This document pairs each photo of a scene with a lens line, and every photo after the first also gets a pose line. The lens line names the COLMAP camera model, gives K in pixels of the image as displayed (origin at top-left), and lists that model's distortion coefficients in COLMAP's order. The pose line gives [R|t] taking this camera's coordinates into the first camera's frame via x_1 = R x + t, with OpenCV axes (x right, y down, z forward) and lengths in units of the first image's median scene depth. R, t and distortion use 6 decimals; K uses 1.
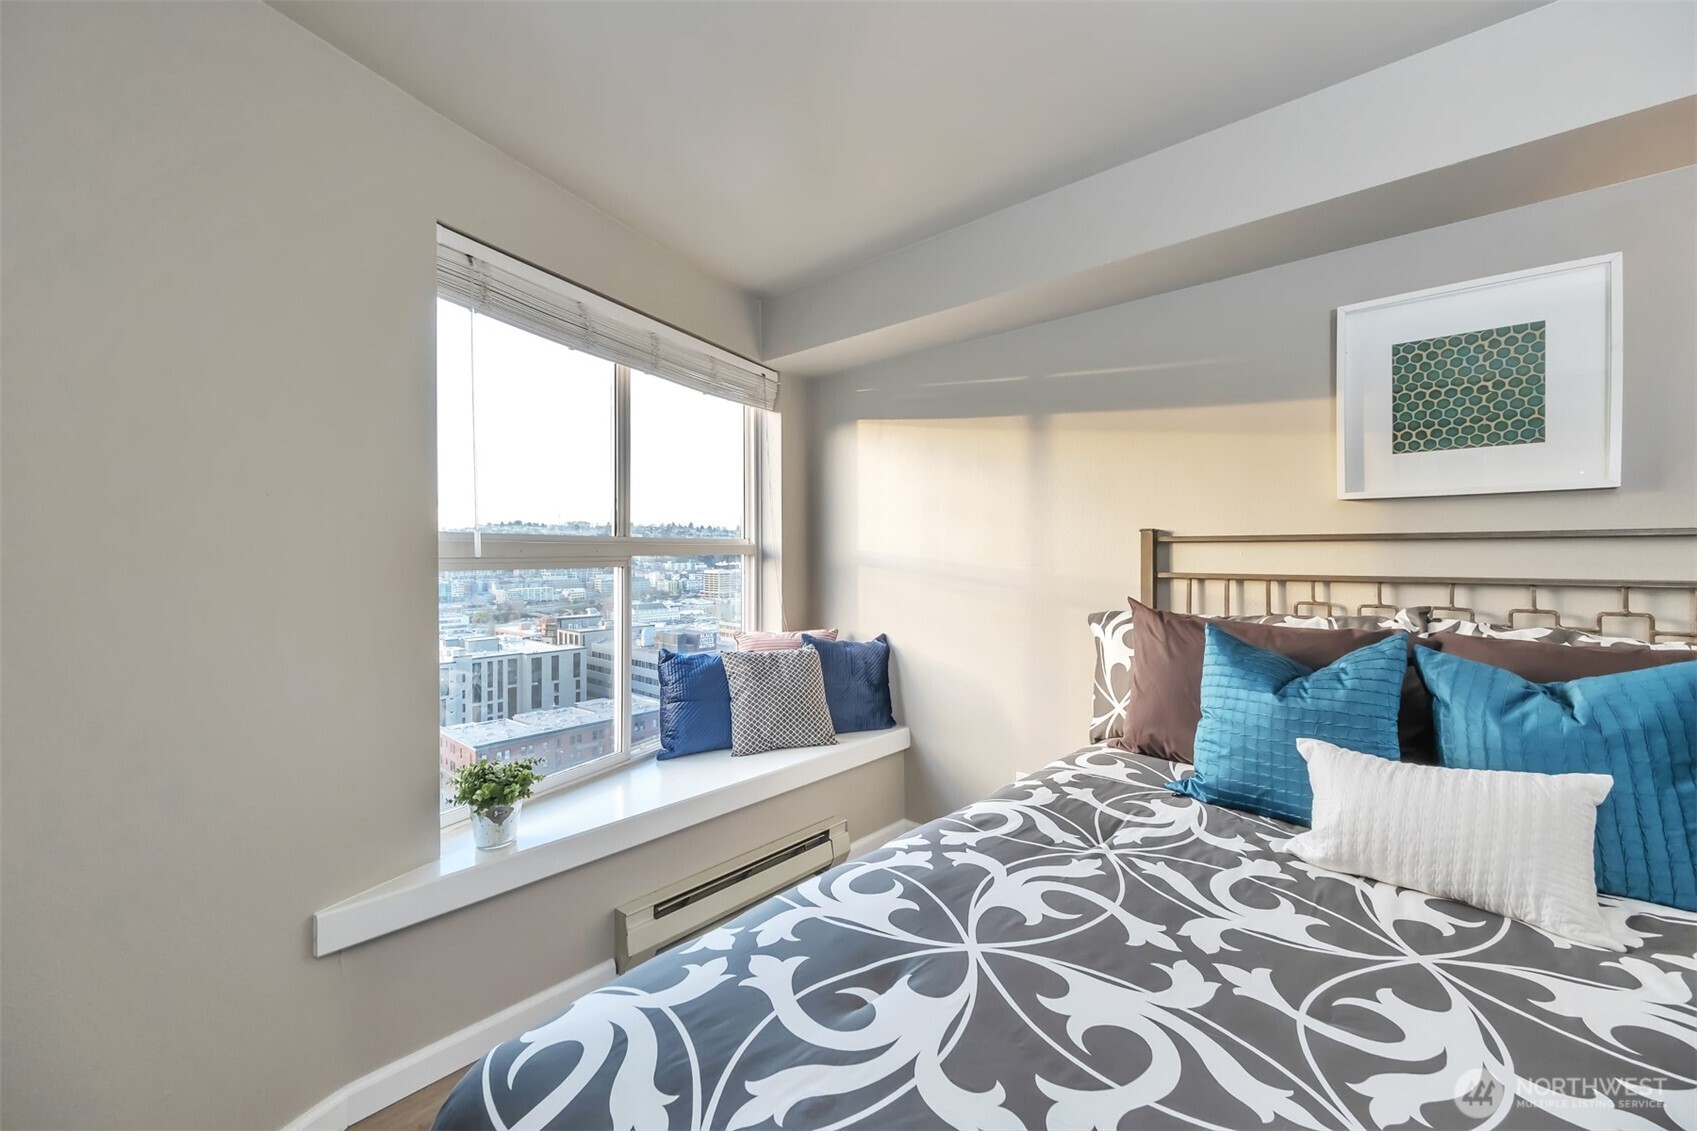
lens RADIAL K [[678.2, 0, 841.1], [0, 678.2, 563.8], [0, 0, 1]] dist [0.001000, -0.000220]
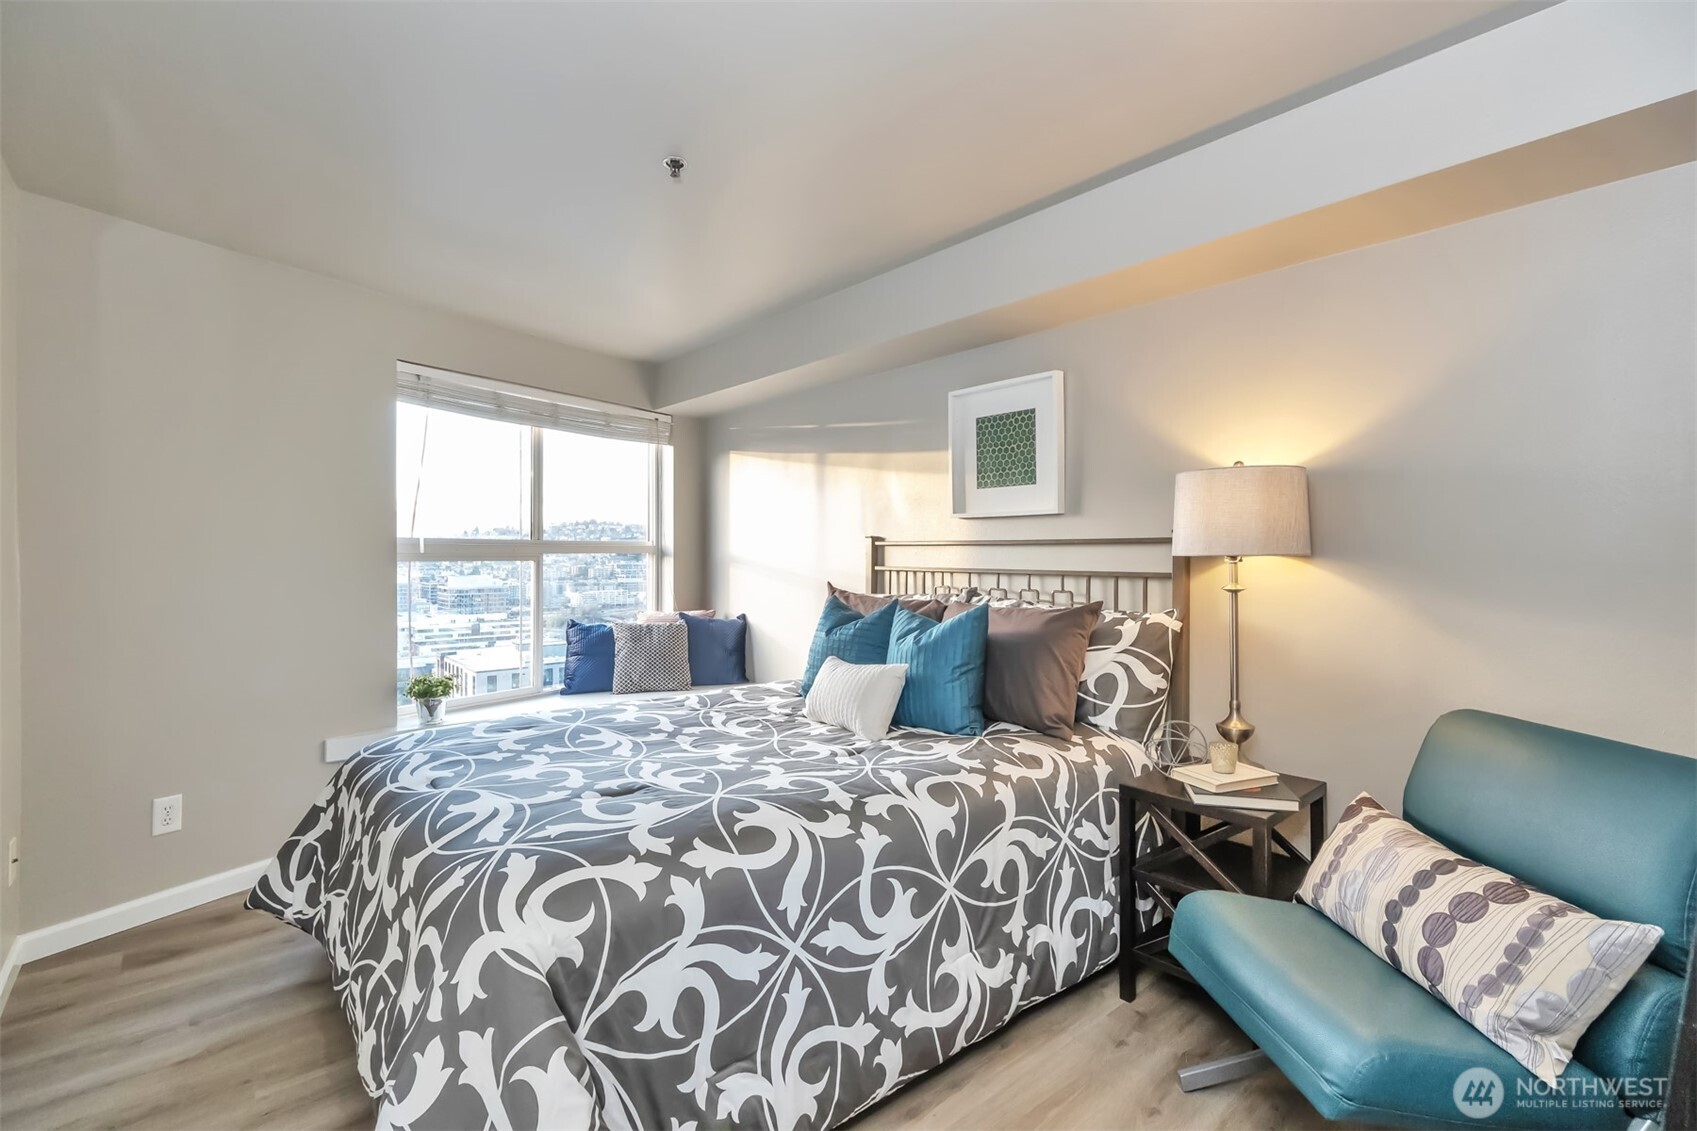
lens RADIAL K [[752.9, 0, 854.9], [0, 752.9, 558.5], [0, 0, 1]] dist [-0.003998, 0.000086]
pose [[0.993876, 0.005758, -0.110350, 0.524550], [-0.006951, 0.999921, -0.010435, 0.011209], [0.110281, 0.011138, 0.993838, -0.520364]]
